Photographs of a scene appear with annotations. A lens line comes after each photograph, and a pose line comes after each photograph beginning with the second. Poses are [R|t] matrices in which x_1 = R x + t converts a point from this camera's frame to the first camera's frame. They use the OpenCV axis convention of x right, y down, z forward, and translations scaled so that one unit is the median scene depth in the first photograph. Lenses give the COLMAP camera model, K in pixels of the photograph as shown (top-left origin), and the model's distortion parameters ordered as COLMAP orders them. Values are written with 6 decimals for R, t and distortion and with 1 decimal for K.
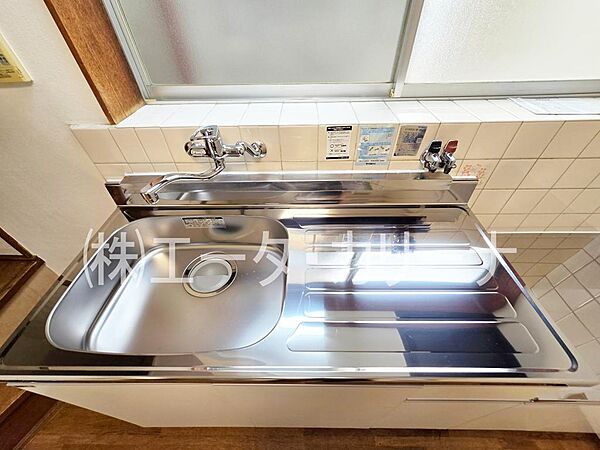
lens RADIAL K [[244.8, 0, 298.4], [0, 244.8, 225.5], [0, 0, 1]] dist [0.001268, 0.000176]
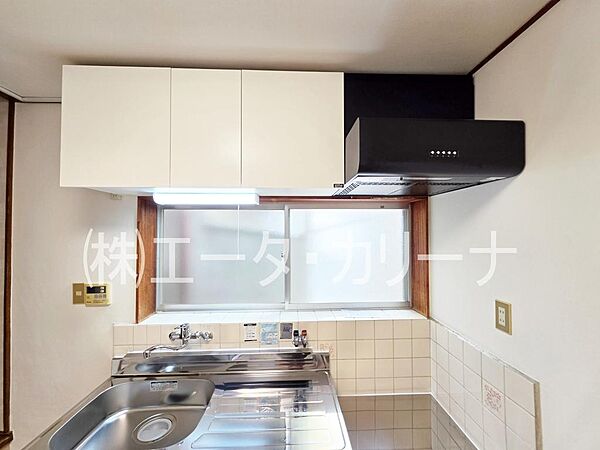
lens RADIAL K [[244.8, 0, 300.2], [0, 244.8, 227.7], [0, 0, 1]] dist [0.001268, 0.000176]
pose [[0.998368, 0.015240, 0.055044, 0.441422], [0.028169, 0.706986, -0.706666, 0.470348], [-0.049685, 0.707063, 0.705403, -0.999223]]
